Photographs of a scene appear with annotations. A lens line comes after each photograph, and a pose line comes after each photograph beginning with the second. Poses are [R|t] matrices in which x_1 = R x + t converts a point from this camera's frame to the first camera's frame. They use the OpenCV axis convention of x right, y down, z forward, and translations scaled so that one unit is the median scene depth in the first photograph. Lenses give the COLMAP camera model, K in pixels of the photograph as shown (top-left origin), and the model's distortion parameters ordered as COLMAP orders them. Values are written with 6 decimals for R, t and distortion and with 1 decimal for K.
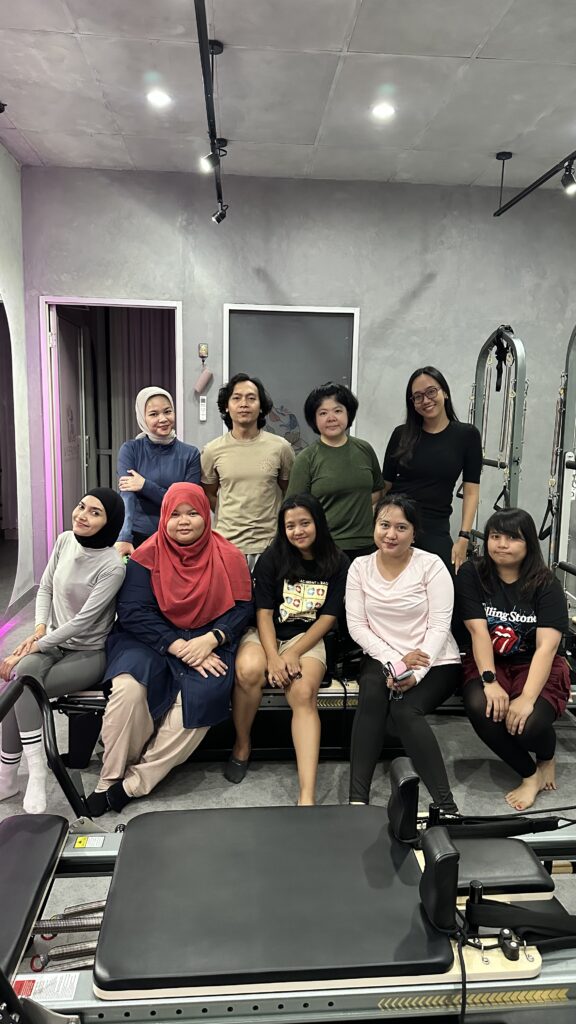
lens RADIAL K [[736.8, 0, 289.3], [0, 736.8, 519.5], [0, 0, 1]] dist [0.044465, -0.048862]
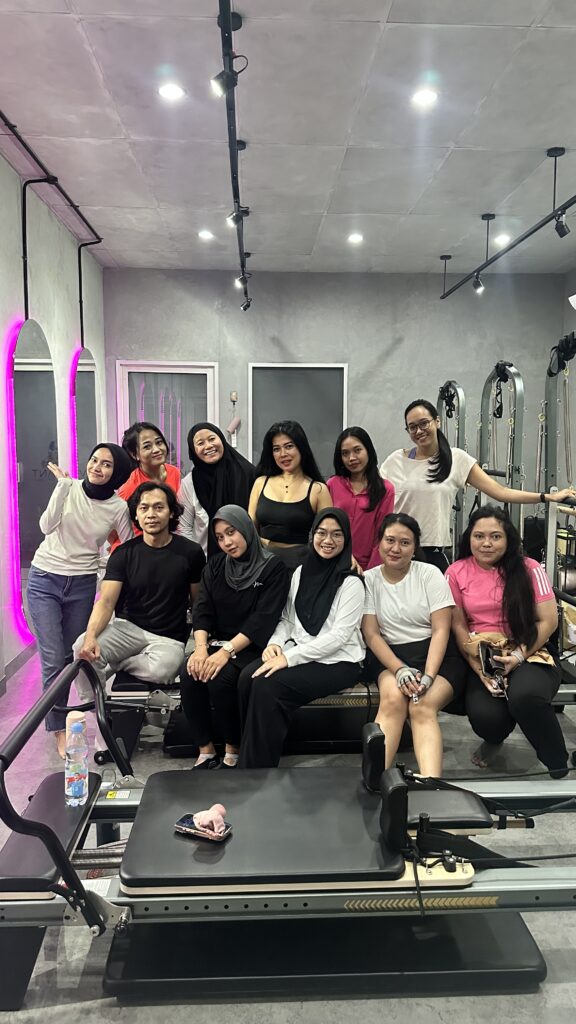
lens RADIAL K [[736.8, 0, 286.6], [0, 736.8, 521.1], [0, 0, 1]] dist [0.044465, -0.048862]
pose [[0.999475, -0.012552, -0.029864, 0.019790], [0.011480, 0.999292, -0.035820, 0.052902], [0.030292, 0.035458, 0.998912, -0.362233]]
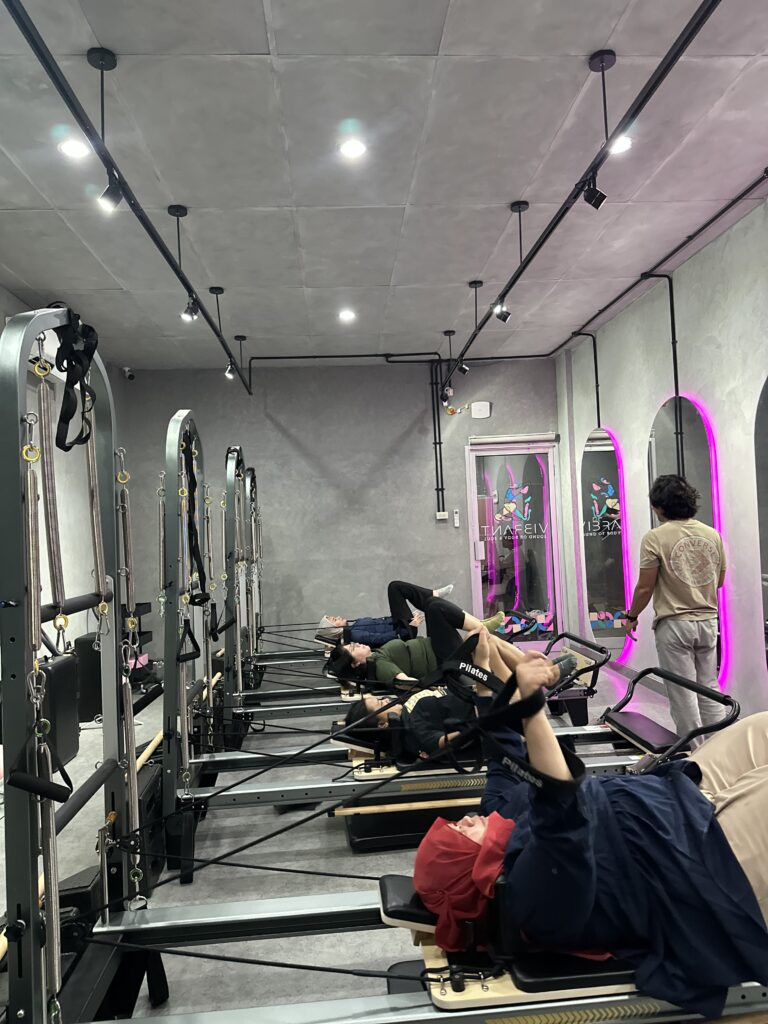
lens RADIAL K [[730.8, 0, 398.7], [0, 730.8, 544.3], [0, 0, 1]] dist [0.069035, -0.085739]
pose [[-0.999547, 0.026872, -0.013582, 0.109428], [0.024245, 0.985802, 0.166154, -0.129372], [0.017854, 0.165749, -0.986006, 0.991002]]
